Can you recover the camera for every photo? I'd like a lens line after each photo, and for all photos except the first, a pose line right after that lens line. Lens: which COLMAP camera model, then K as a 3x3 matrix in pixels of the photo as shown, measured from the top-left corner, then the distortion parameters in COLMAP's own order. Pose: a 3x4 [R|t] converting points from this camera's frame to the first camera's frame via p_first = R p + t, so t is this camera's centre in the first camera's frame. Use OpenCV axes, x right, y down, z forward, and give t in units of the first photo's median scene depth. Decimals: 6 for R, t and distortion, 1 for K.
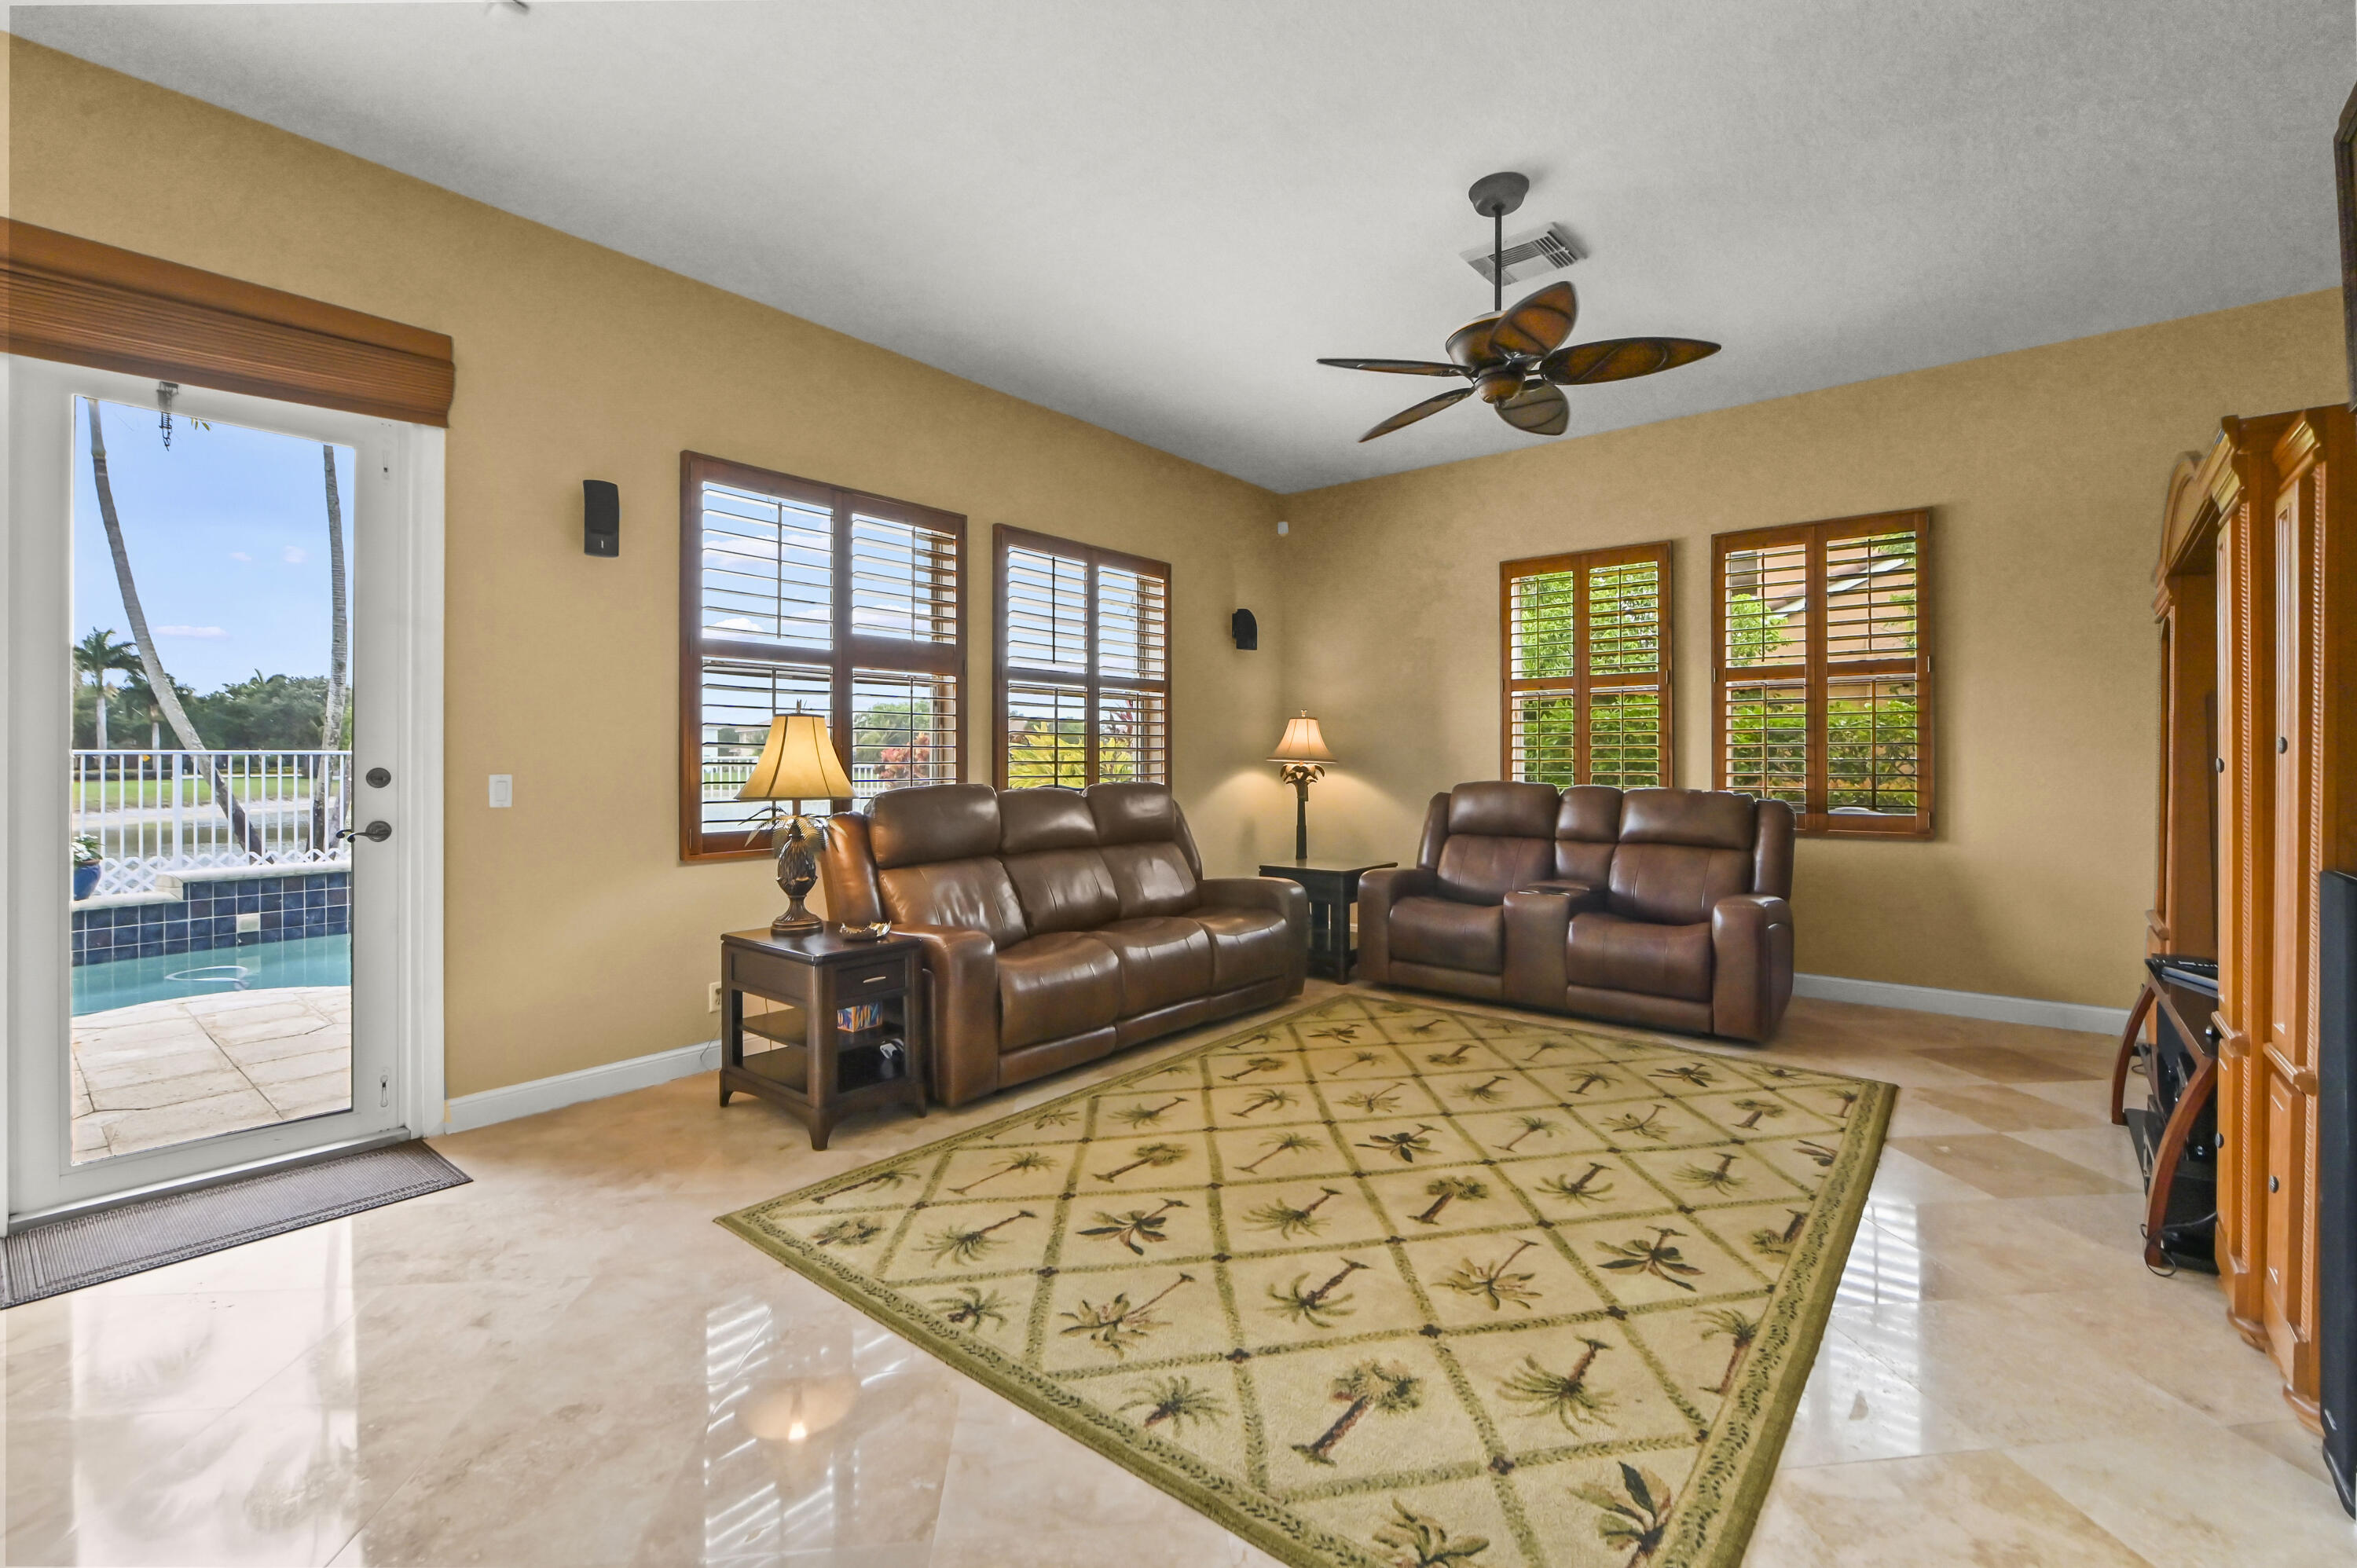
lens RADIAL K [[1028.8, 0, 1166.6], [0, 1028.8, 764.7], [0, 0, 1]] dist [-0.010820, -0.000041]
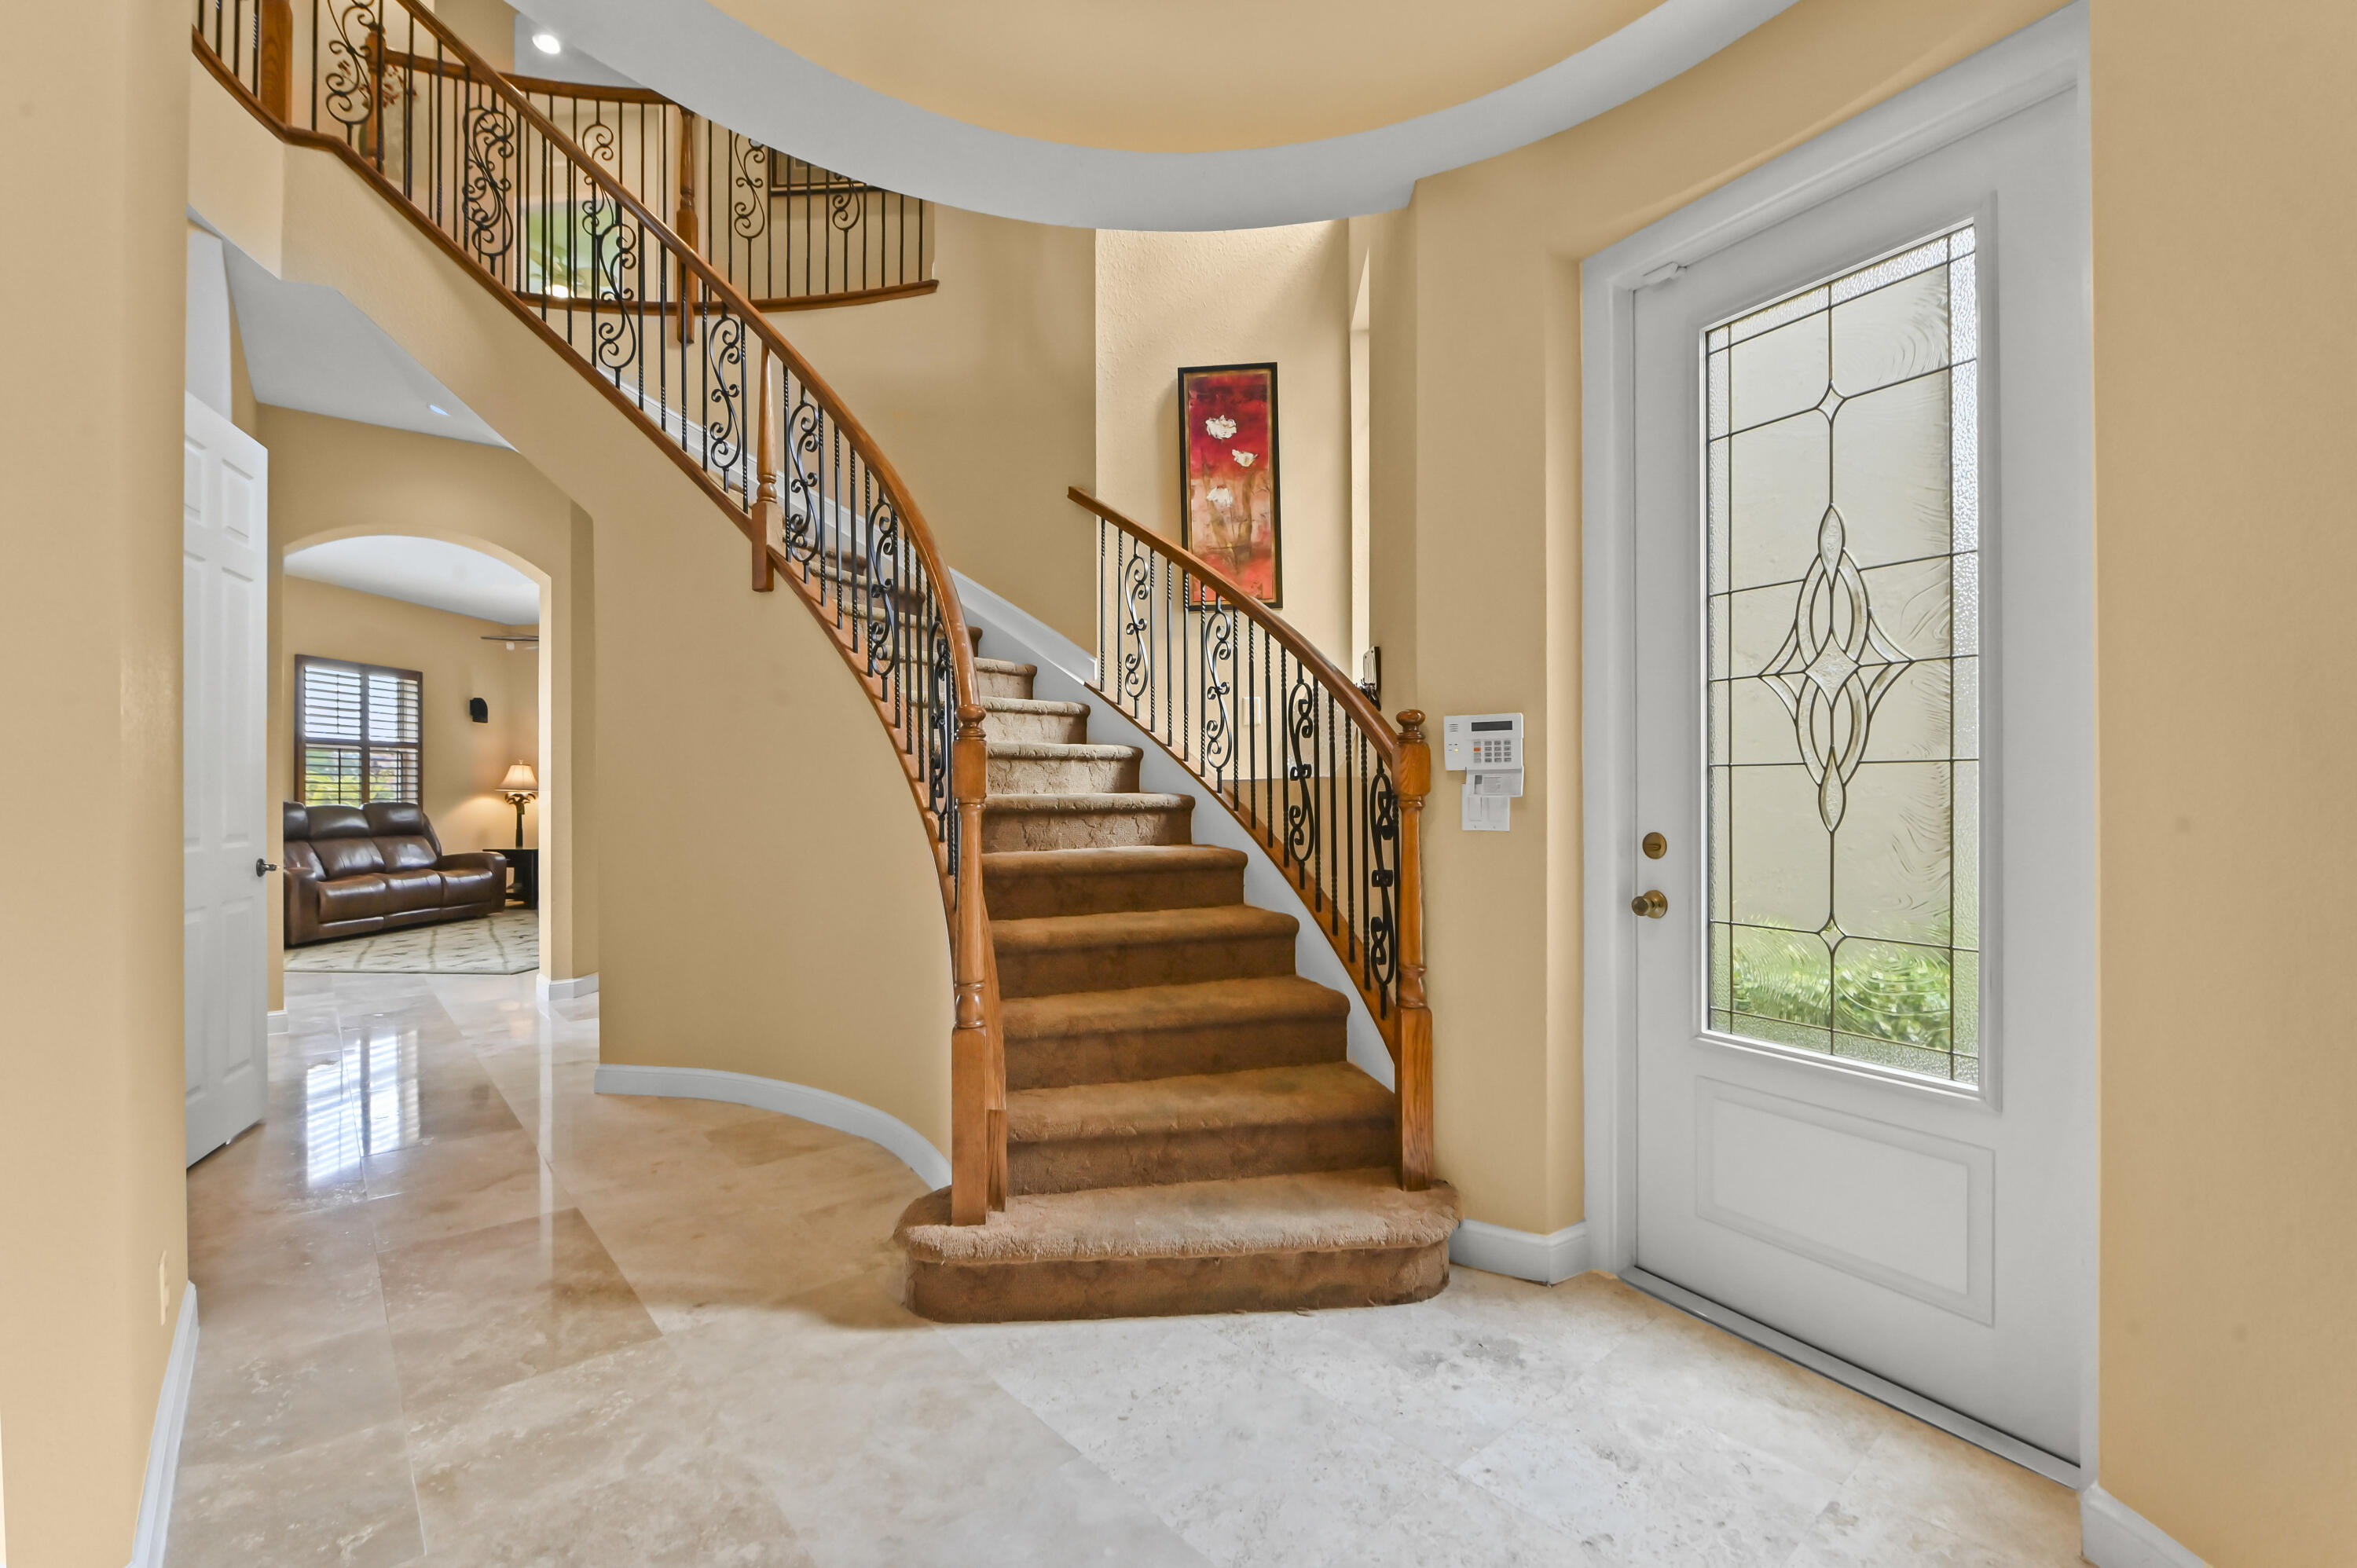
lens RADIAL K [[1028.8, 0, 1188.7], [0, 1028.8, 788.9], [0, 0, 1]] dist [-0.010820, -0.000041]
pose [[0.808048, -0.001613, 0.589114, 0.051327], [0.006707, 0.999957, -0.006461, 0.020758], [-0.589078, 0.009172, 0.808024, -1.752163]]
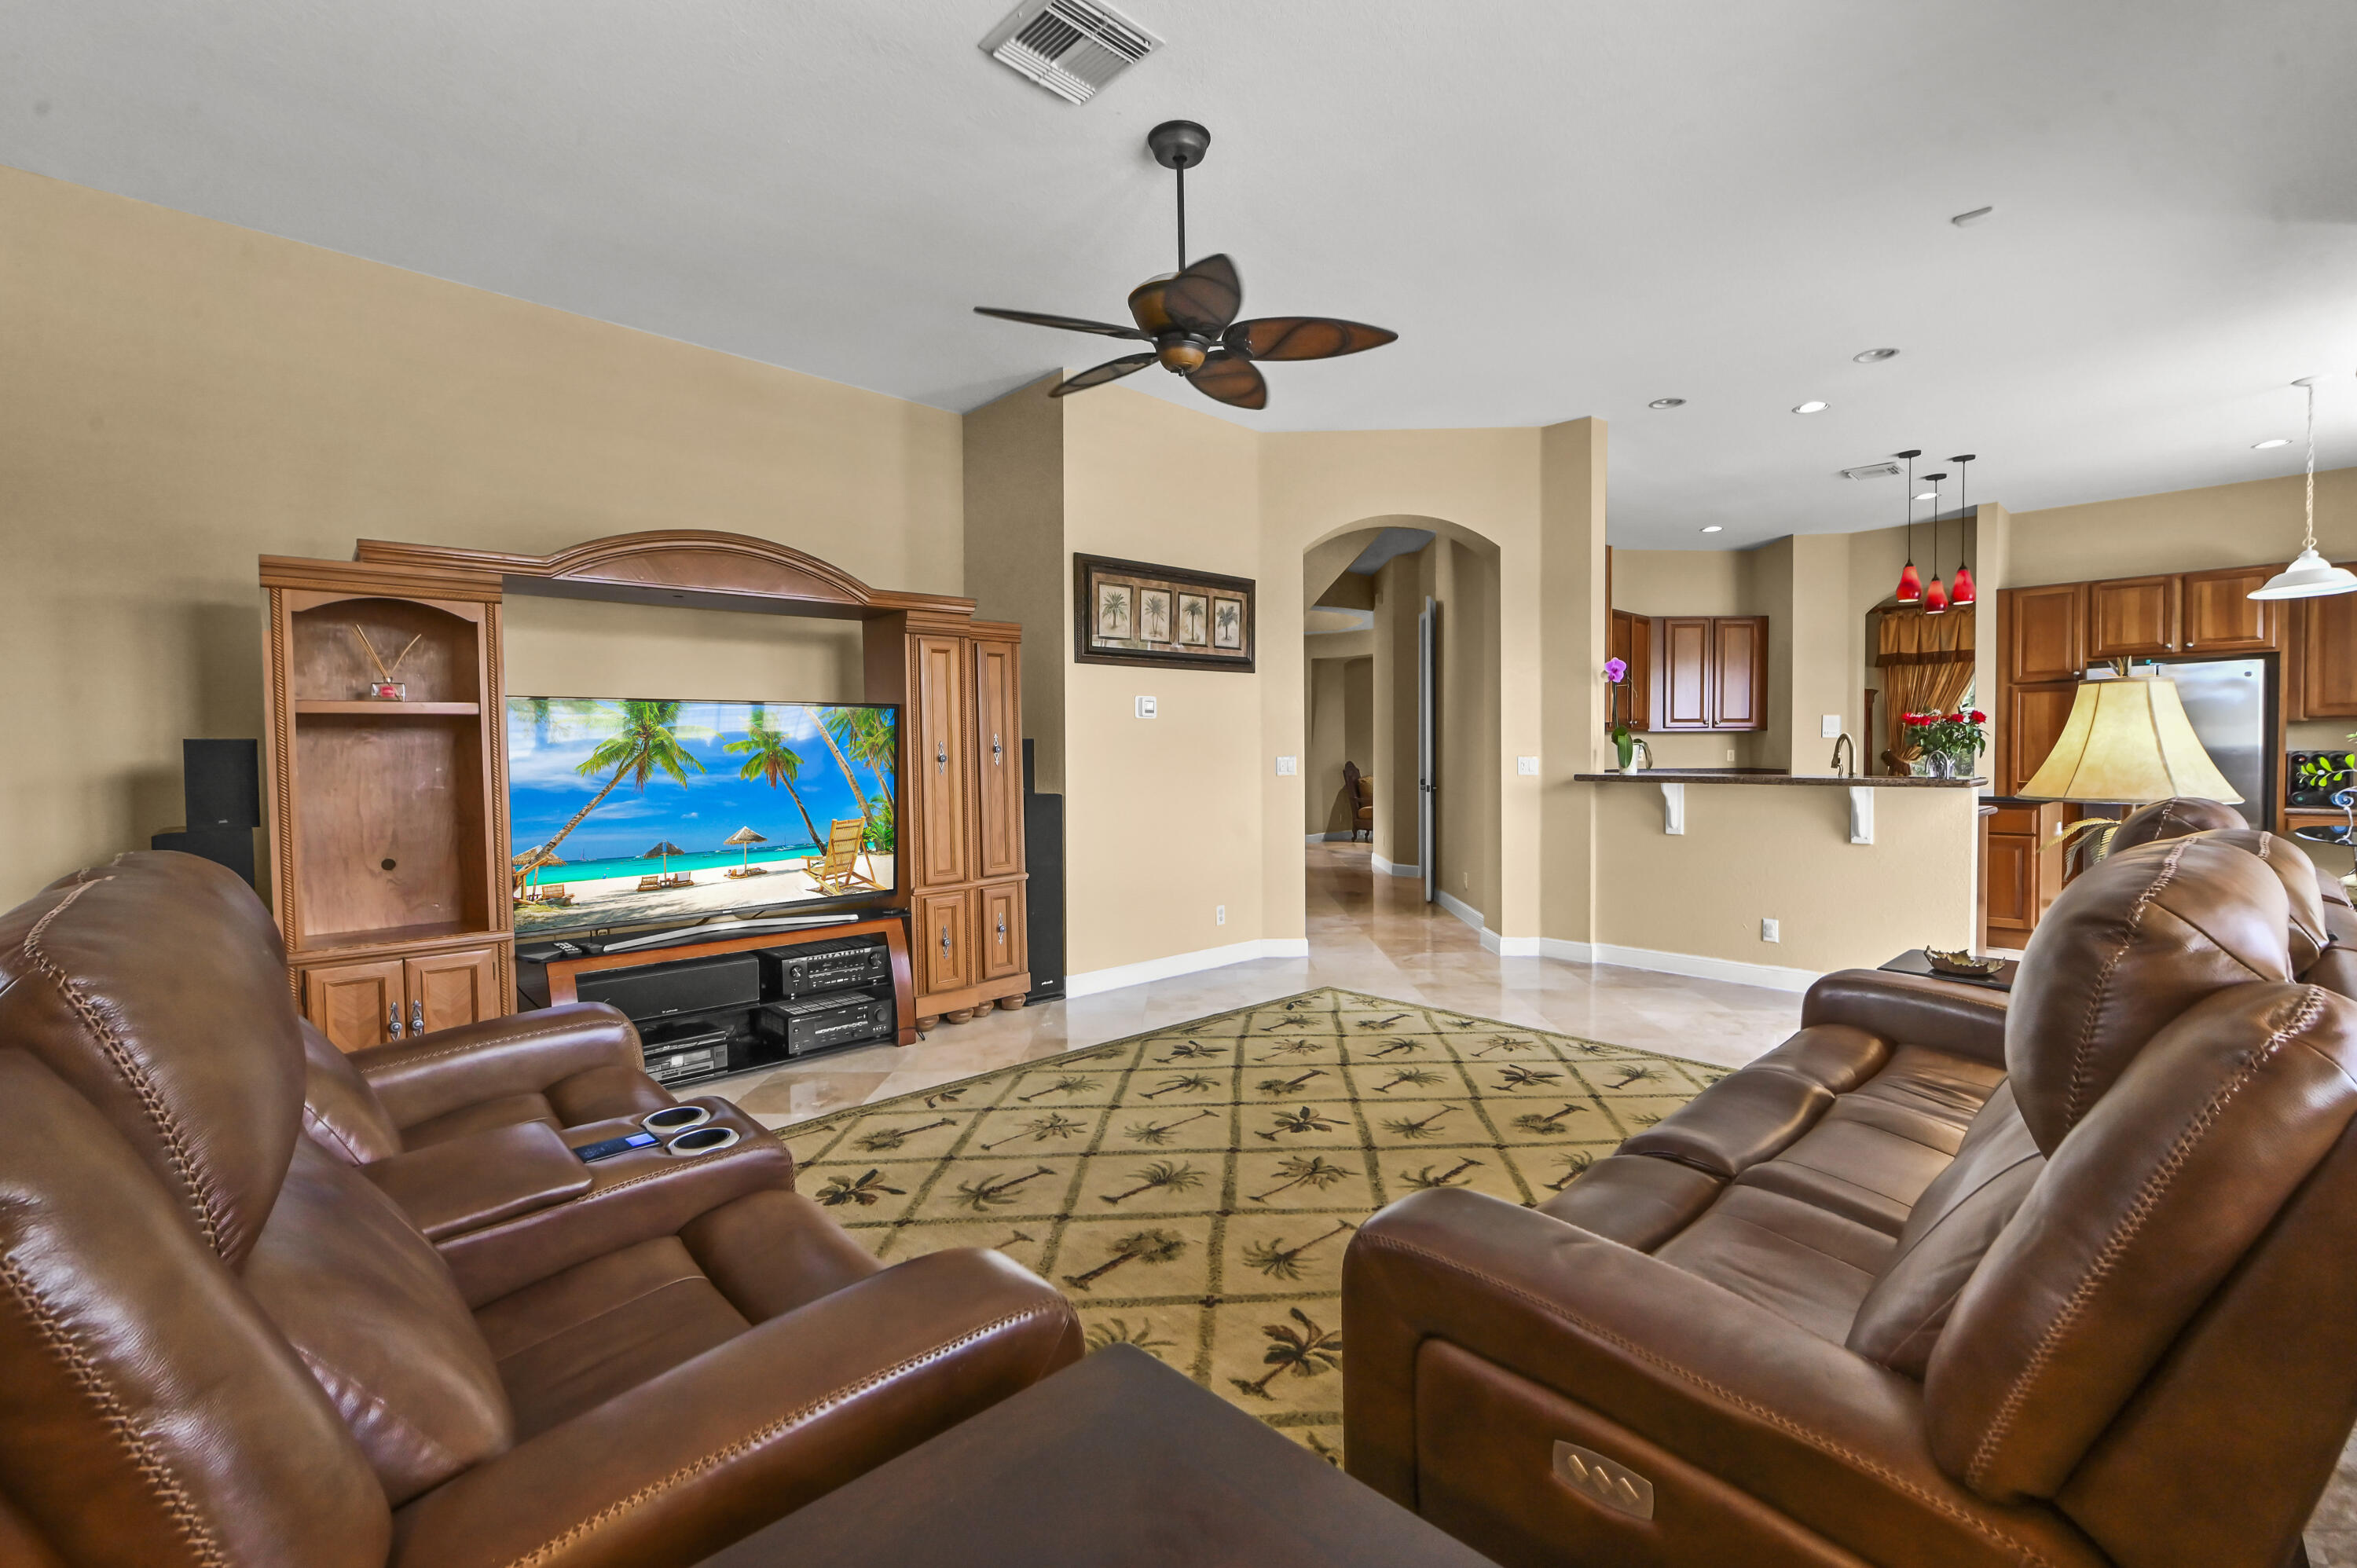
lens RADIAL K [[1028.8, 0, 1157.3], [0, 1028.8, 785.2], [0, 0, 1]] dist [-0.010820, -0.000041]
pose [[-0.991894, 0.005591, 0.126941, 0.210190], [0.010243, 0.999298, 0.036025, -0.009344], [-0.126651, 0.037033, -0.991256, 1.771050]]
